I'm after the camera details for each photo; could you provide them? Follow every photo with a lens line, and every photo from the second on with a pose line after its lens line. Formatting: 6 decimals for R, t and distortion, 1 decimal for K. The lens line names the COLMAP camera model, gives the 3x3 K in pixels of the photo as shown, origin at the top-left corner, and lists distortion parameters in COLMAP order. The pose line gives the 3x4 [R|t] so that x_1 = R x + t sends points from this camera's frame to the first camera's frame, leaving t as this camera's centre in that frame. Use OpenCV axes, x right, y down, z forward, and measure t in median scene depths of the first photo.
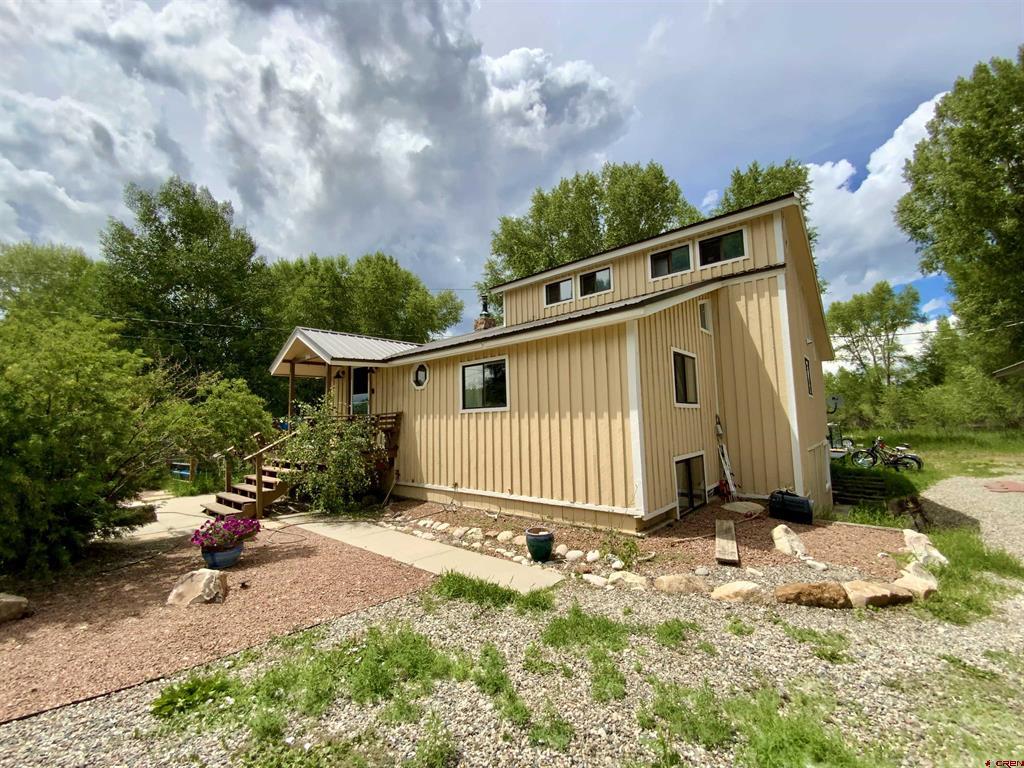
lens RADIAL K [[418.3, 0, 512.3], [0, 418.3, 383.7], [0, 0, 1]] dist [-0.019964, -0.001280]
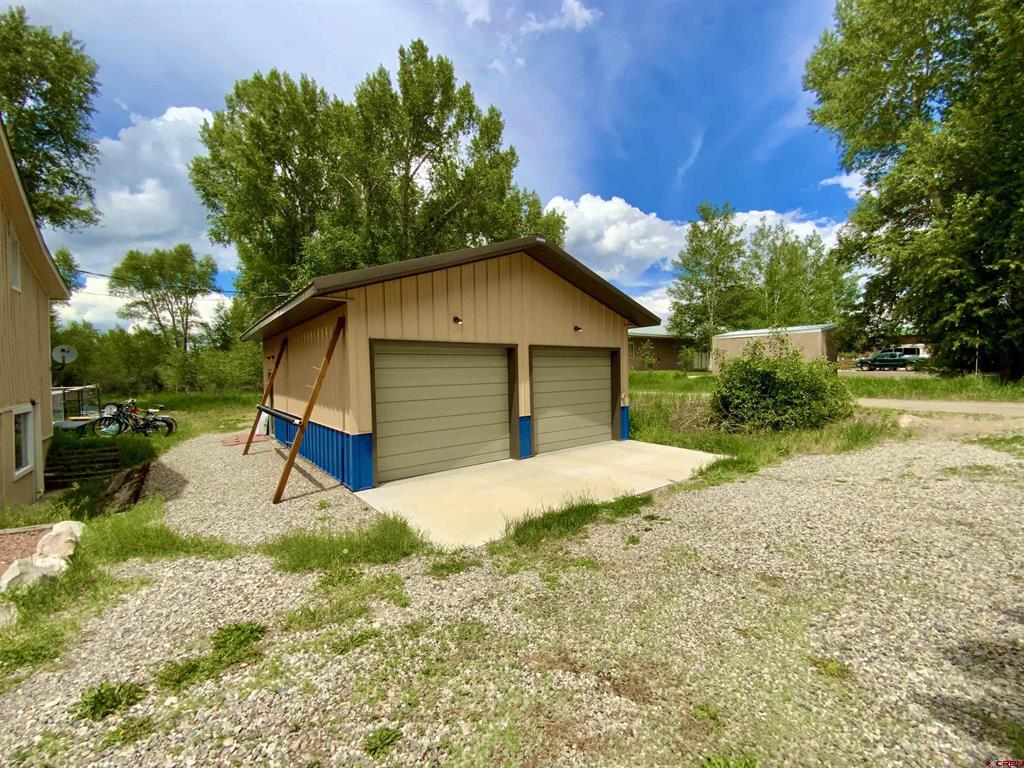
lens RADIAL K [[418.3, 0, 512.1], [0, 418.3, 381.1], [0, 0, 1]] dist [-0.019964, -0.001280]
pose [[0.183826, 0.000546, 0.982959, 0.117420], [-0.077618, 0.996885, 0.013962, 0.010531], [-0.979889, -0.078862, 0.183296, 0.033242]]
